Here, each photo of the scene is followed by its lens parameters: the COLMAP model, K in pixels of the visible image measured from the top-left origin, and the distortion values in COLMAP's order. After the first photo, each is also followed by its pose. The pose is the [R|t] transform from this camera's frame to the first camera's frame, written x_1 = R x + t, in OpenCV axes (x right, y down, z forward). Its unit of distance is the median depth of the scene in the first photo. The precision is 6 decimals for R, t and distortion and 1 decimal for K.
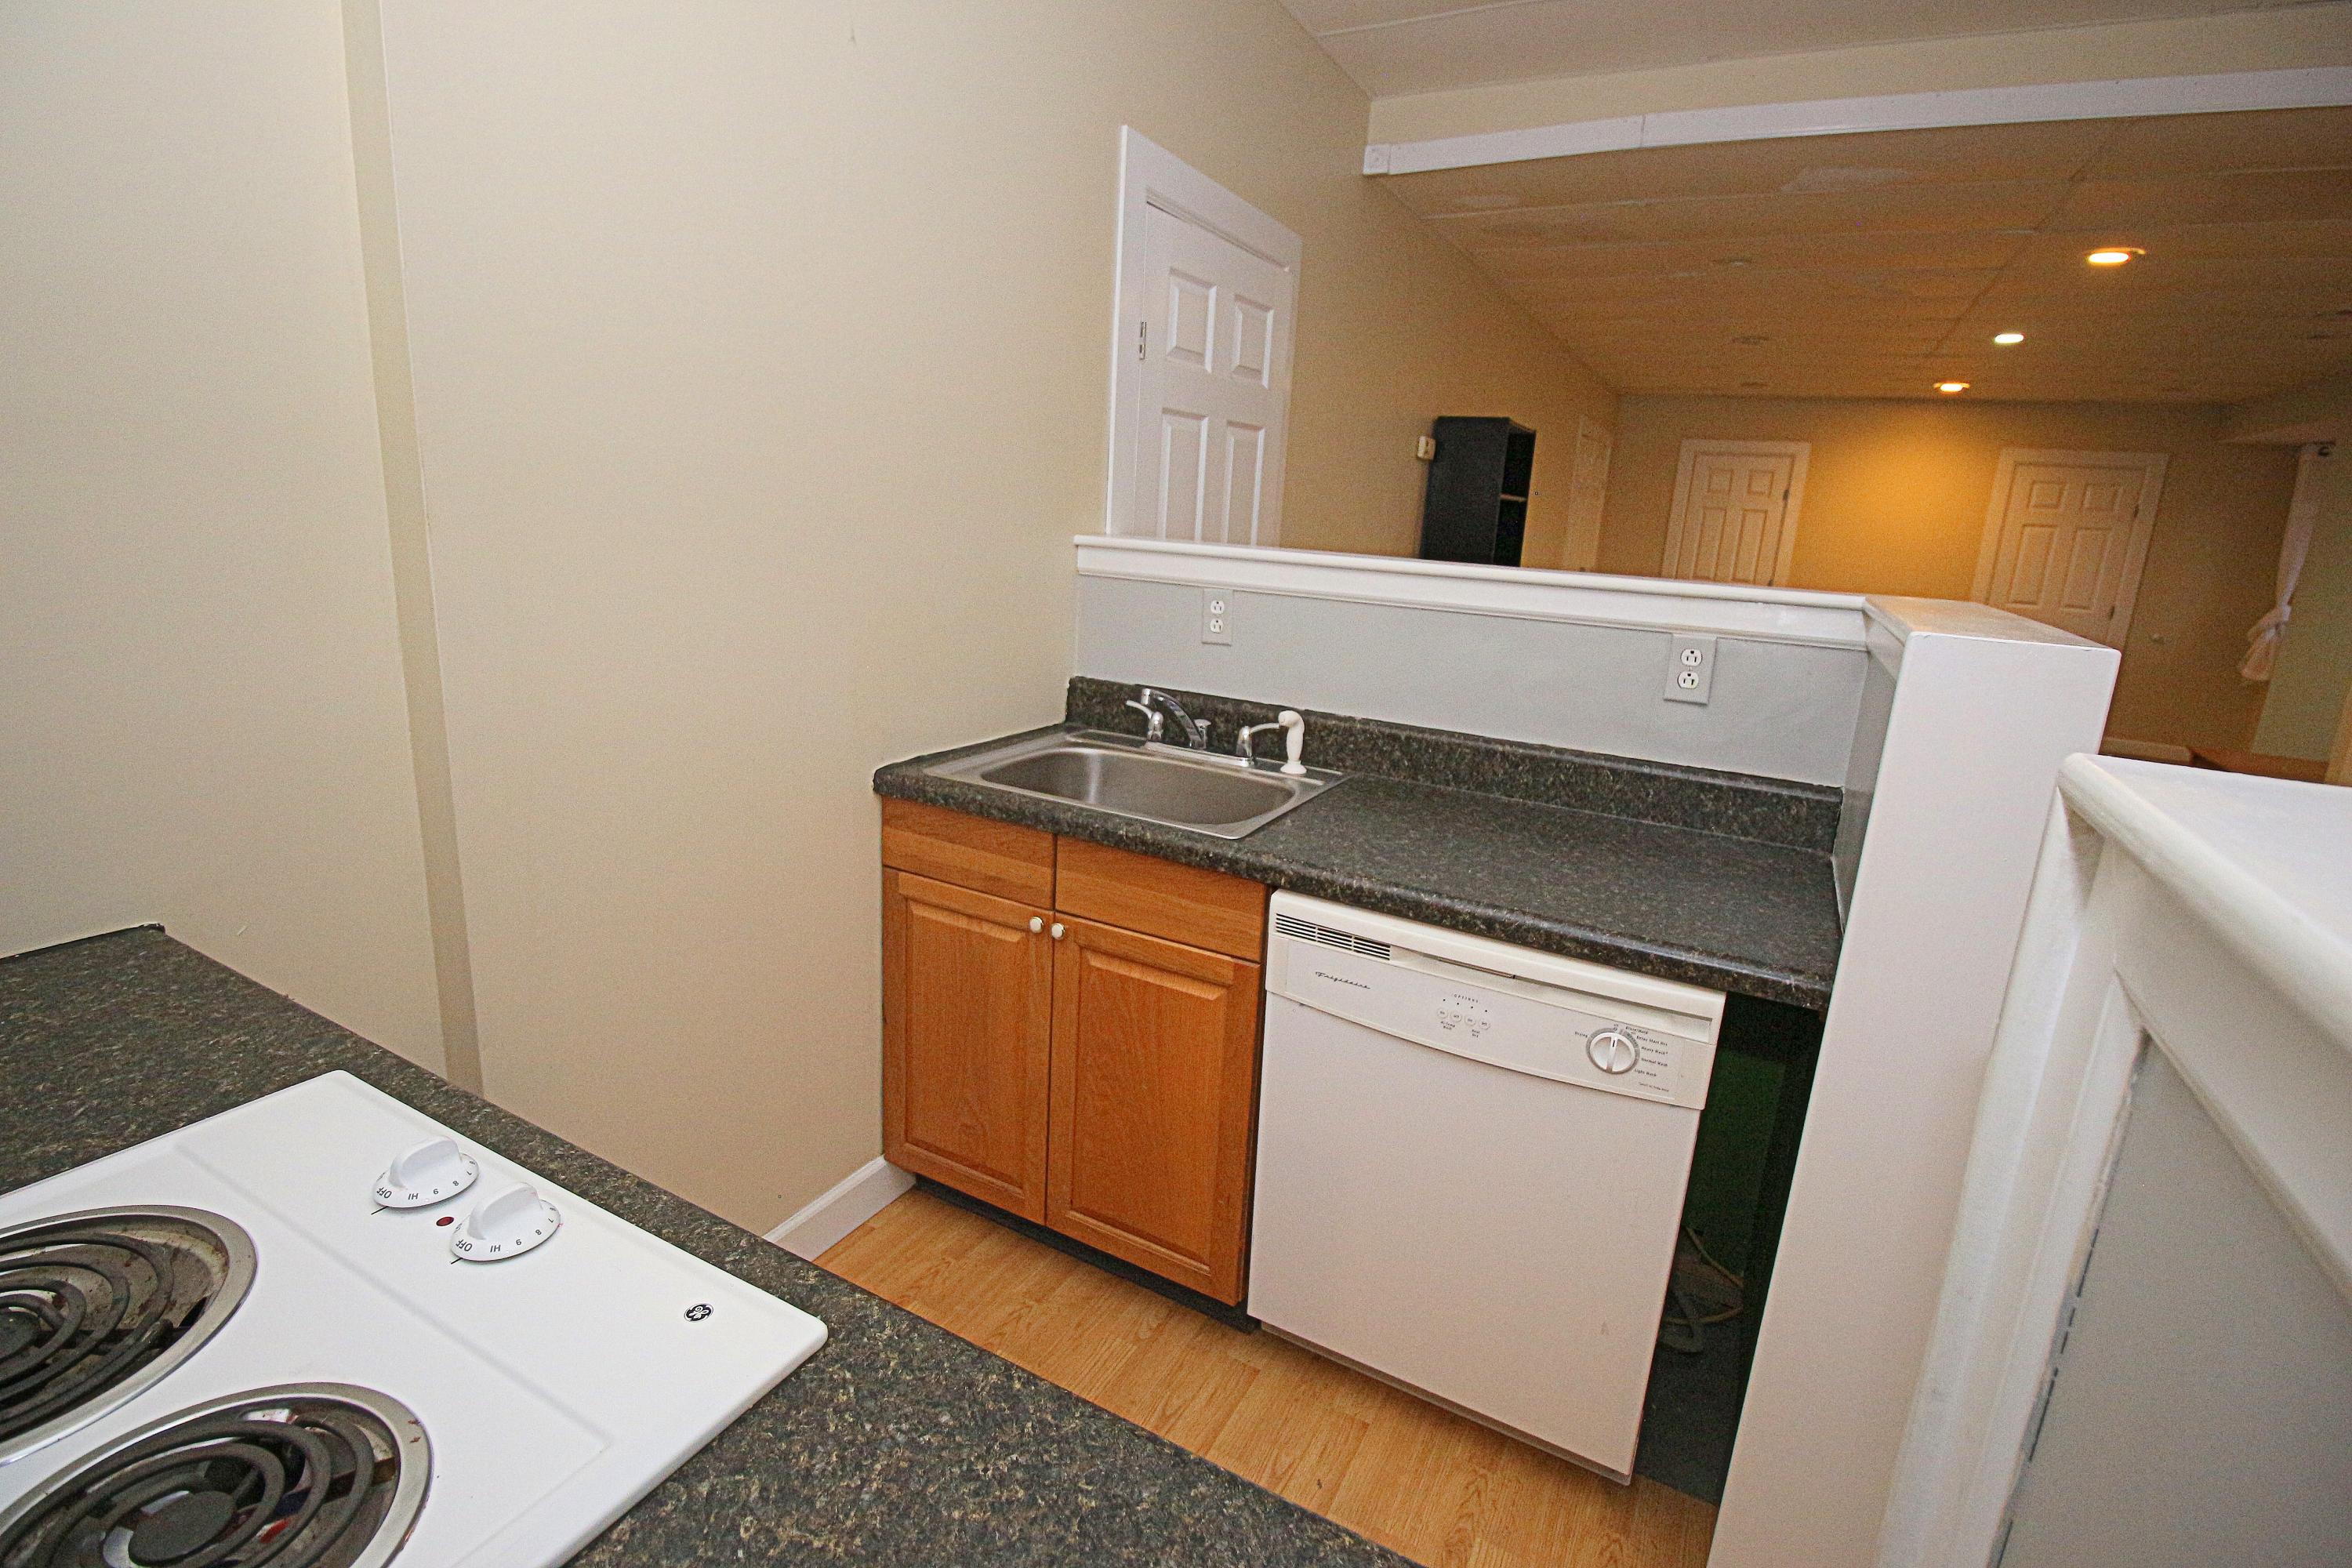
lens RADIAL K [[1103.1, 0, 1170.8], [0, 1103.1, 759.8], [0, 0, 1]] dist [0.003833, -0.015314]
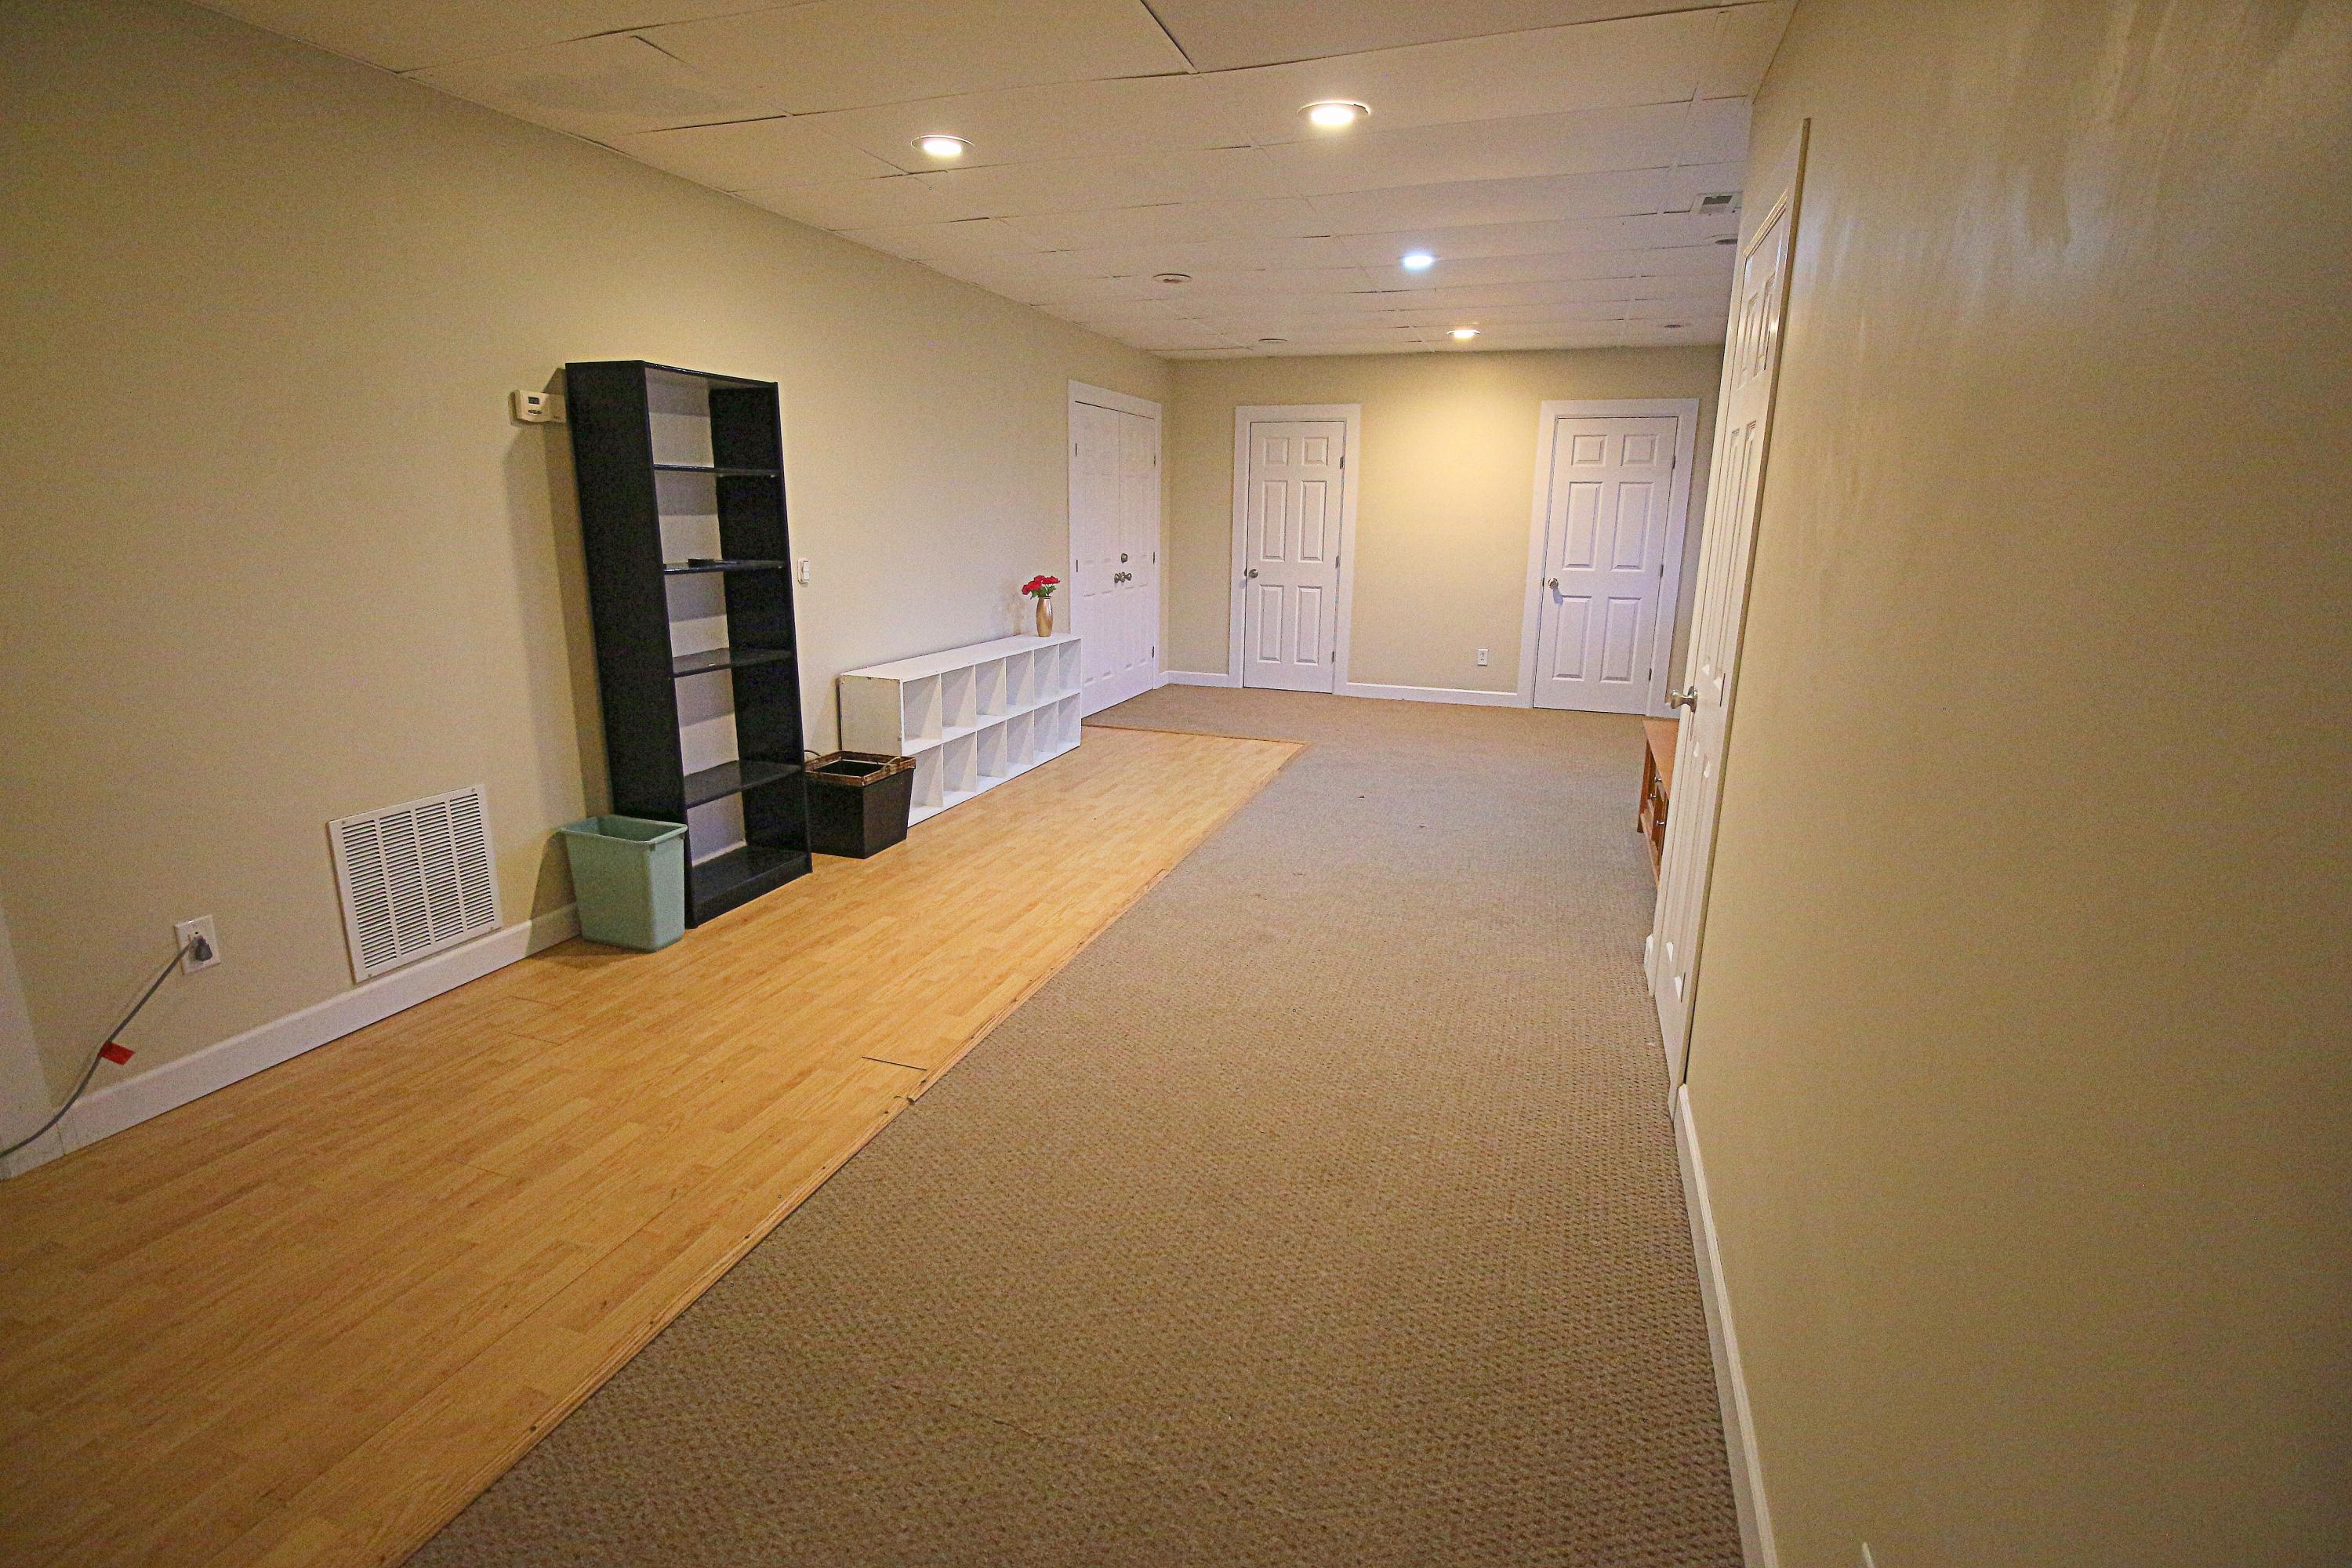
lens RADIAL K [[1098.2, 0, 1169.3], [0, 1098.2, 765.3], [0, 0, 1]] dist [0.000060, -0.012749]
pose [[0.987037, -0.079302, 0.139532, 0.318226], [0.078228, 0.996848, 0.013173, -0.015122], [-0.140137, -0.002087, 0.990130, 0.137860]]
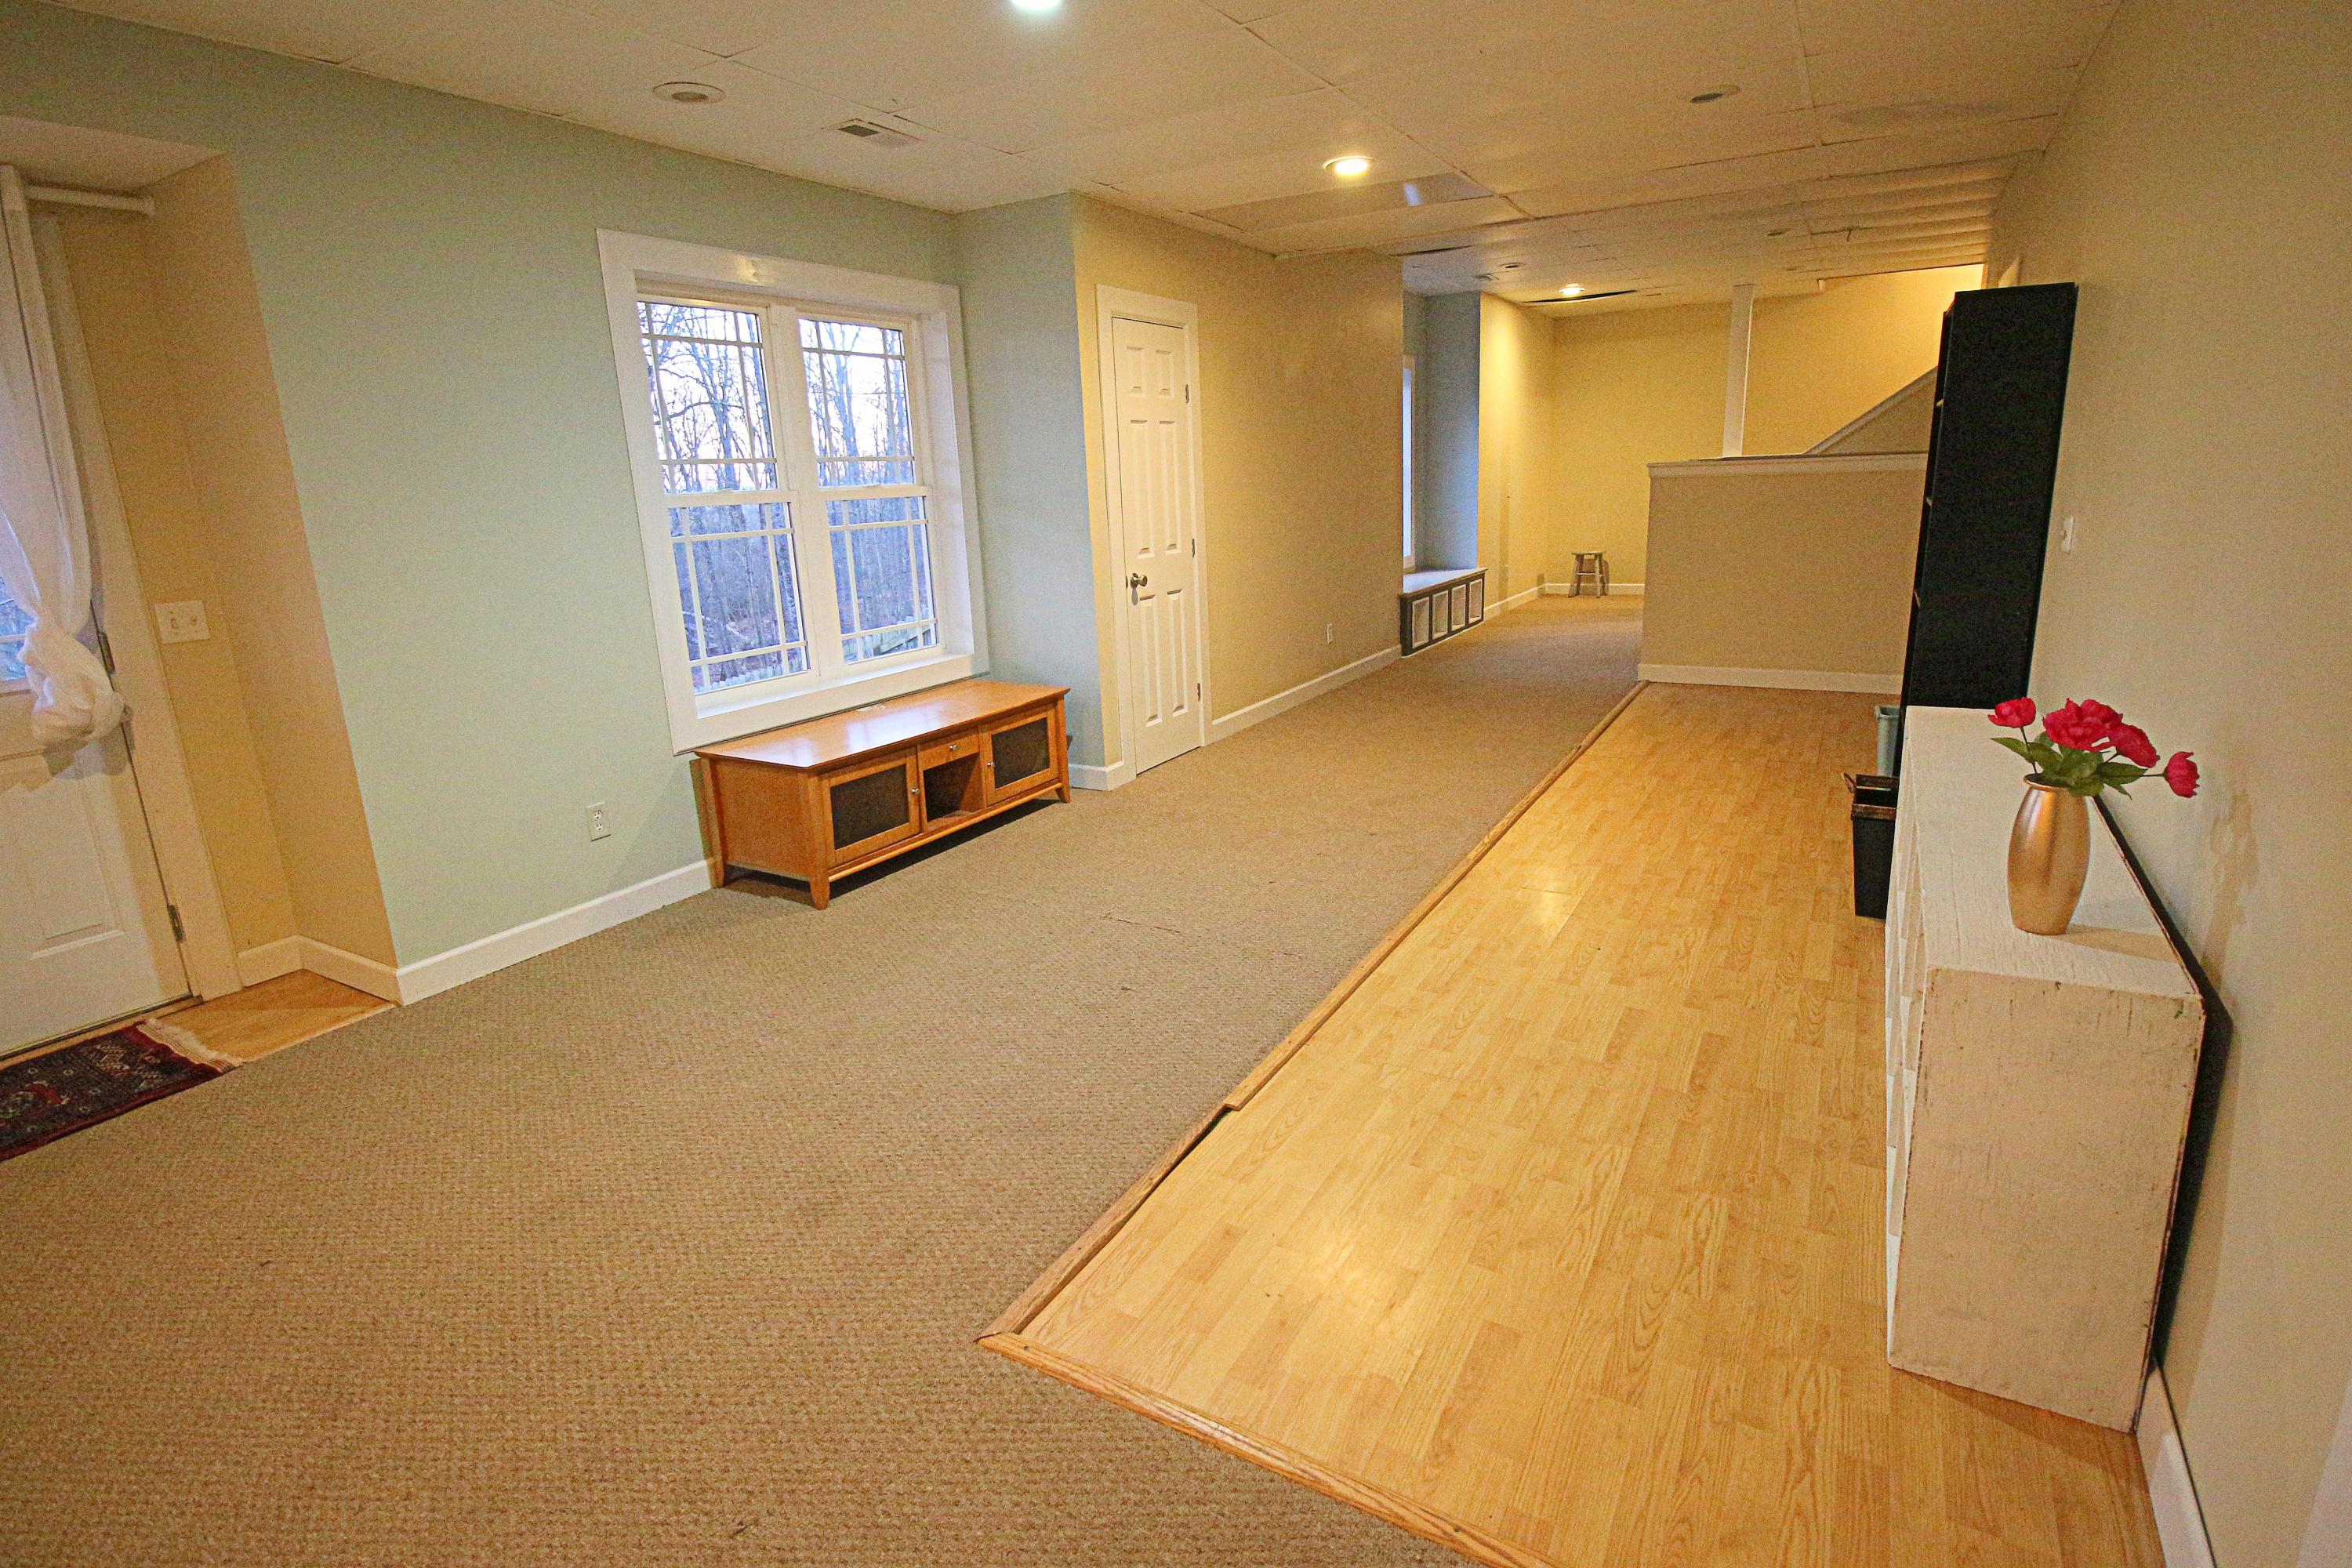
lens RADIAL K [[1160.5, 0, 1187.7], [0, 1160.5, 746.5], [0, 0, 1]] dist [-0.001745, -0.000468]
pose [[-0.999508, -0.022873, 0.021458, 0.514914], [-0.010855, 0.894207, 0.447521, -0.244308], [-0.029424, 0.447068, -0.894016, 1.181846]]
